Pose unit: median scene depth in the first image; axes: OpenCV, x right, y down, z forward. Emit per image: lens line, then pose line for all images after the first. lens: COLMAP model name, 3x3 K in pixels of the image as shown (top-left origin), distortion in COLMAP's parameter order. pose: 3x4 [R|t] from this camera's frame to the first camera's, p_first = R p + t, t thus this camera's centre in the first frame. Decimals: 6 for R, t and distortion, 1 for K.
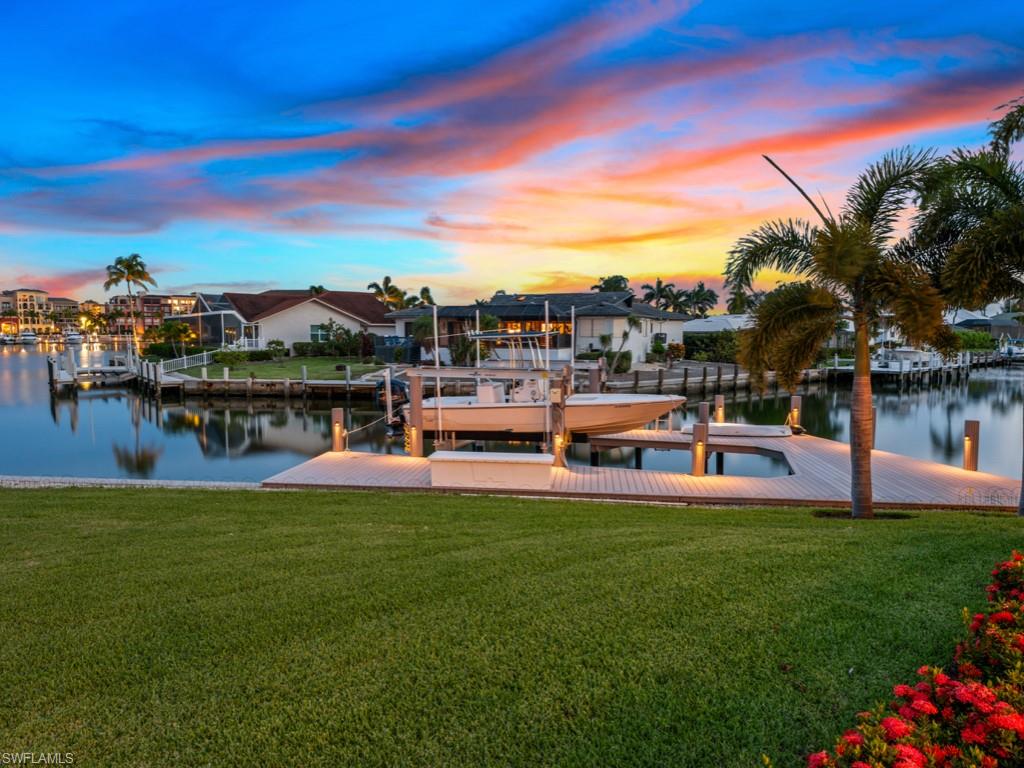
lens RADIAL K [[617.4, 0, 525.6], [0, 617.4, 383.7], [0, 0, 1]] dist [-0.002067, -0.002302]
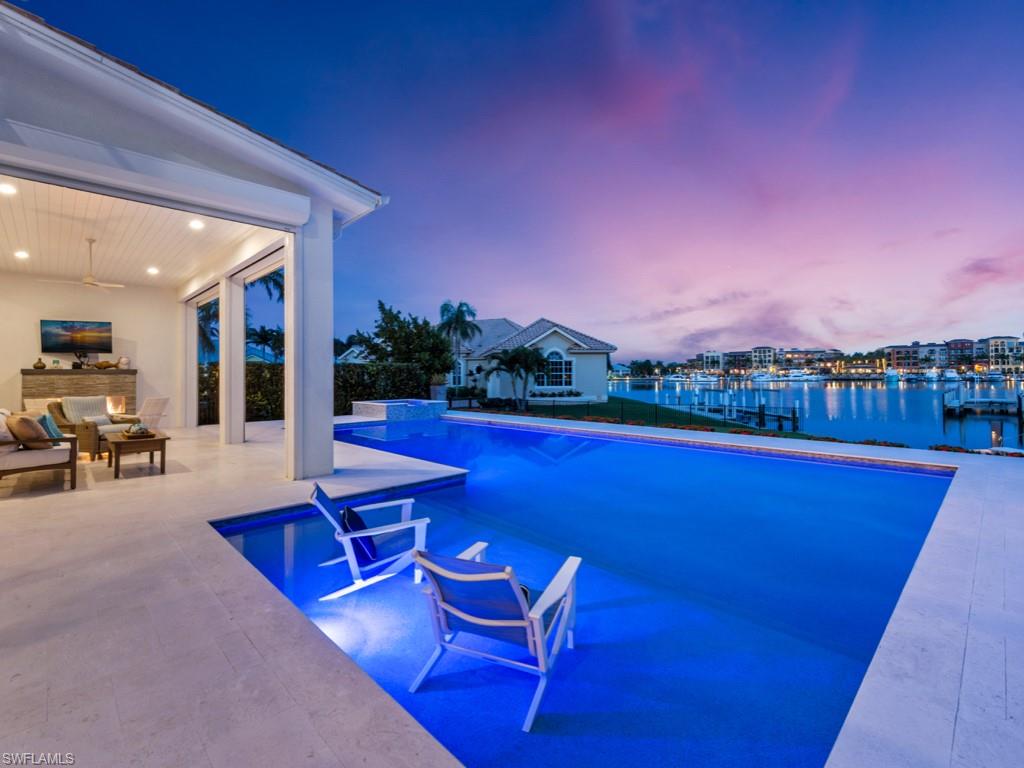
lens RADIAL K [[466.1, 0, 512.0], [0, 466.1, 384.0], [0, 0, 1]] dist [0.001176, -0.000251]
pose [[0.070783, 0.015400, -0.997373, 0.196374], [-0.073280, 0.997259, 0.010198, 0.006400], [0.994796, 0.072365, 0.071717, -0.078711]]
